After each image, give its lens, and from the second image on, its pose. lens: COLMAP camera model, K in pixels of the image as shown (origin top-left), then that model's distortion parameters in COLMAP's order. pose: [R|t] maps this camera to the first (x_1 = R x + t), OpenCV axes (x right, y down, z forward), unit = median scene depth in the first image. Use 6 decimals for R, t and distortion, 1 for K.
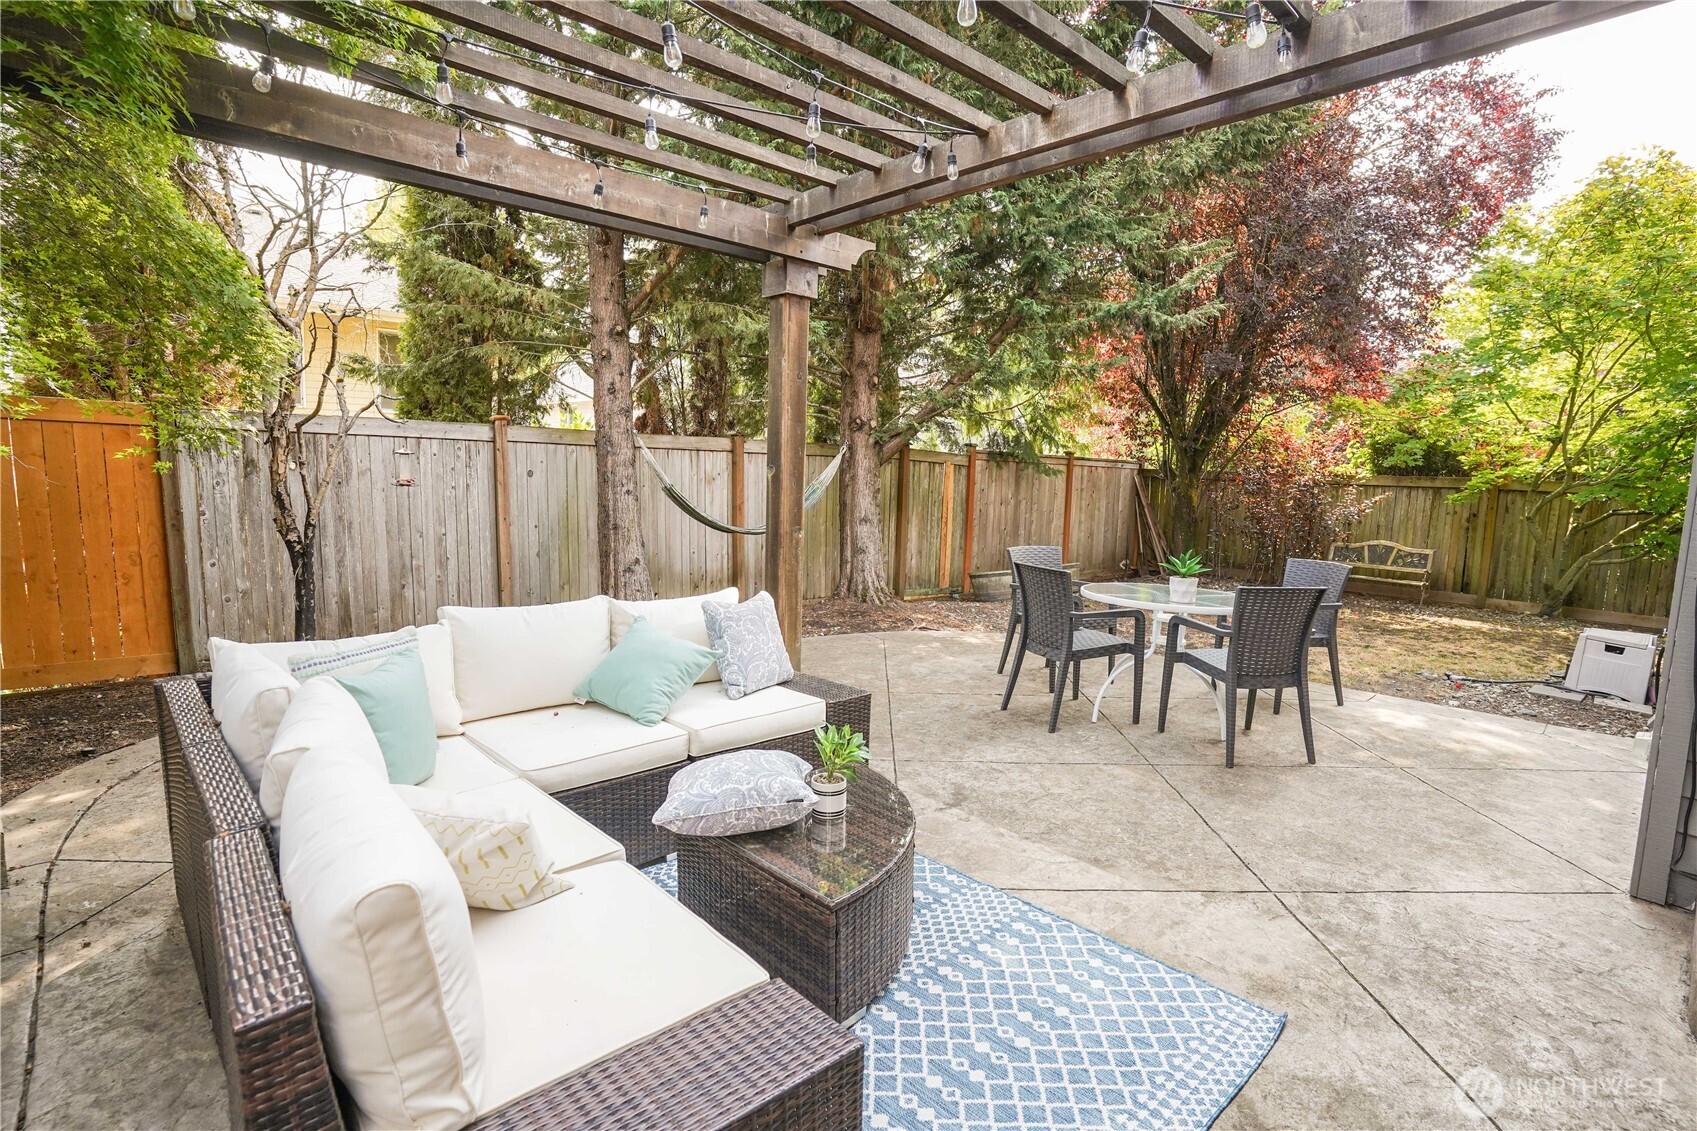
lens RADIAL K [[832.0, 0, 852.1], [0, 832.0, 567.3], [0, 0, 1]] dist [-0.064706, 0.027267]
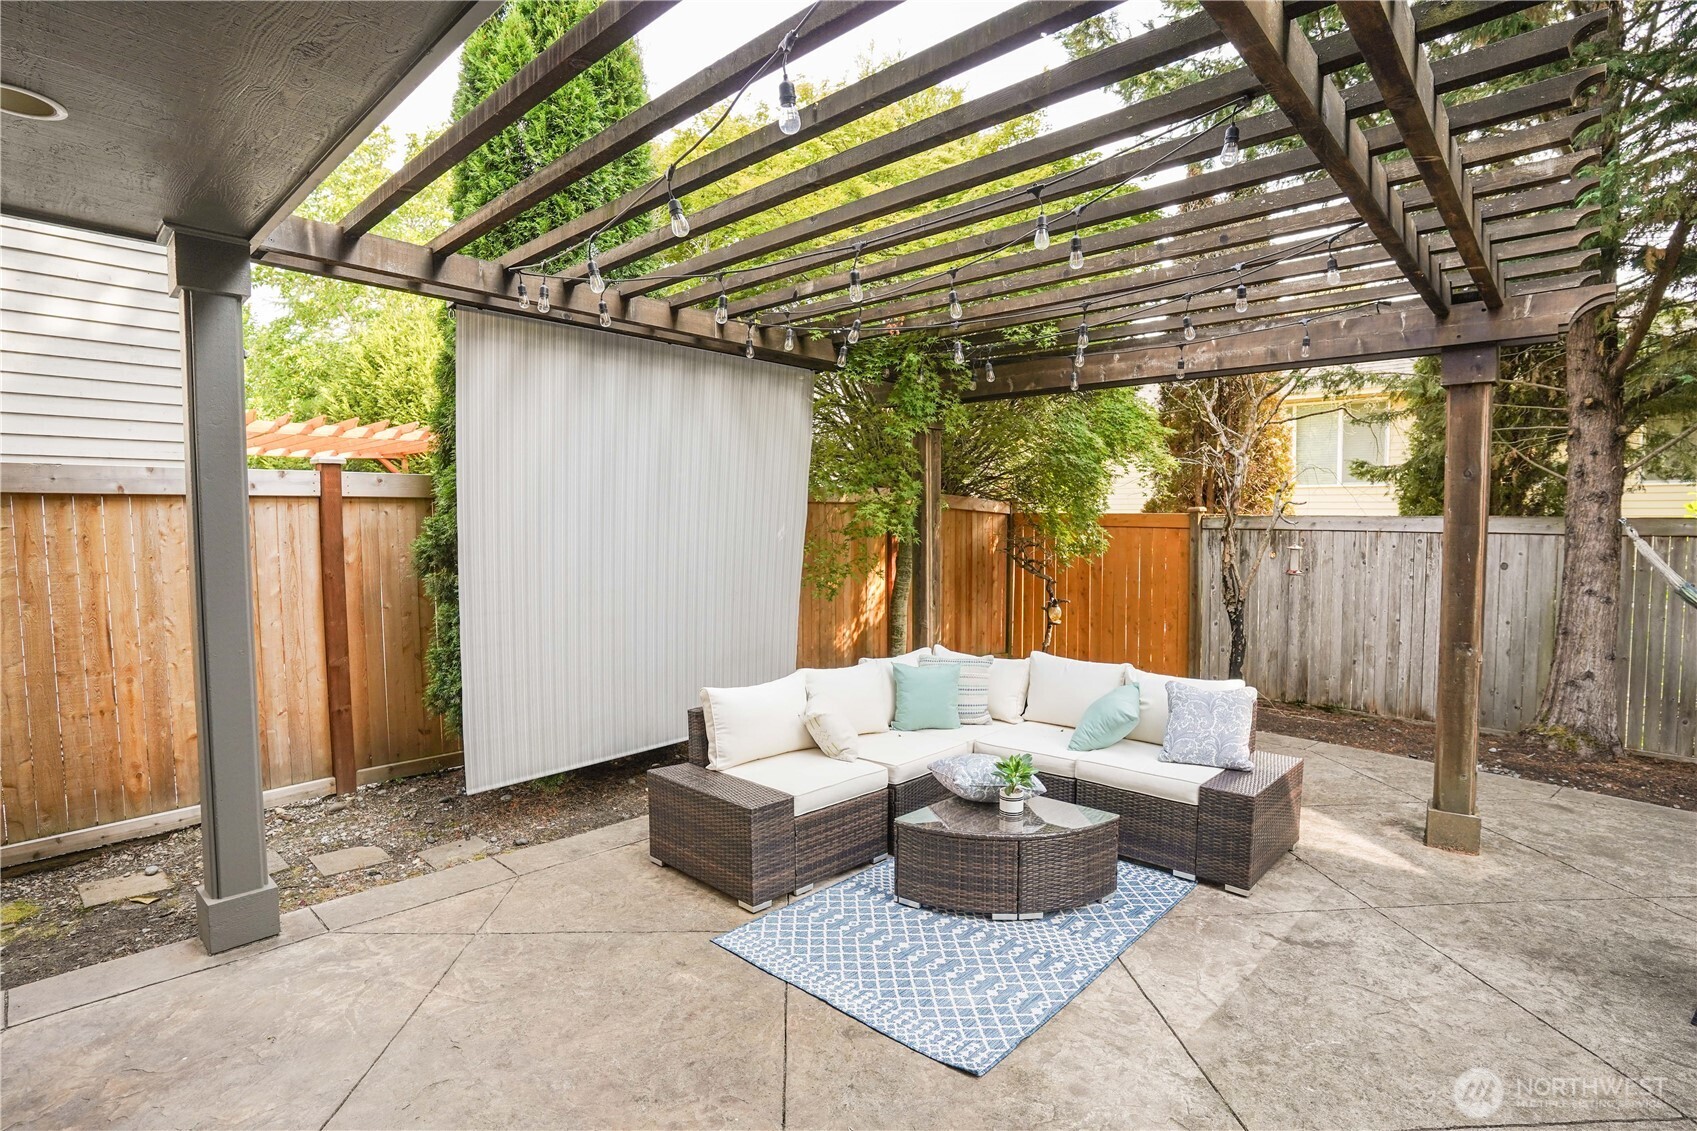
lens RADIAL K [[832.0, 0, 855.9], [0, 832.0, 572.4], [0, 0, 1]] dist [-0.064706, 0.027267]
pose [[0.082426, 0.036126, -0.995942, 0.867467], [-0.116451, 0.992846, 0.026376, -0.082895], [0.989770, 0.113804, 0.086044, 0.345933]]
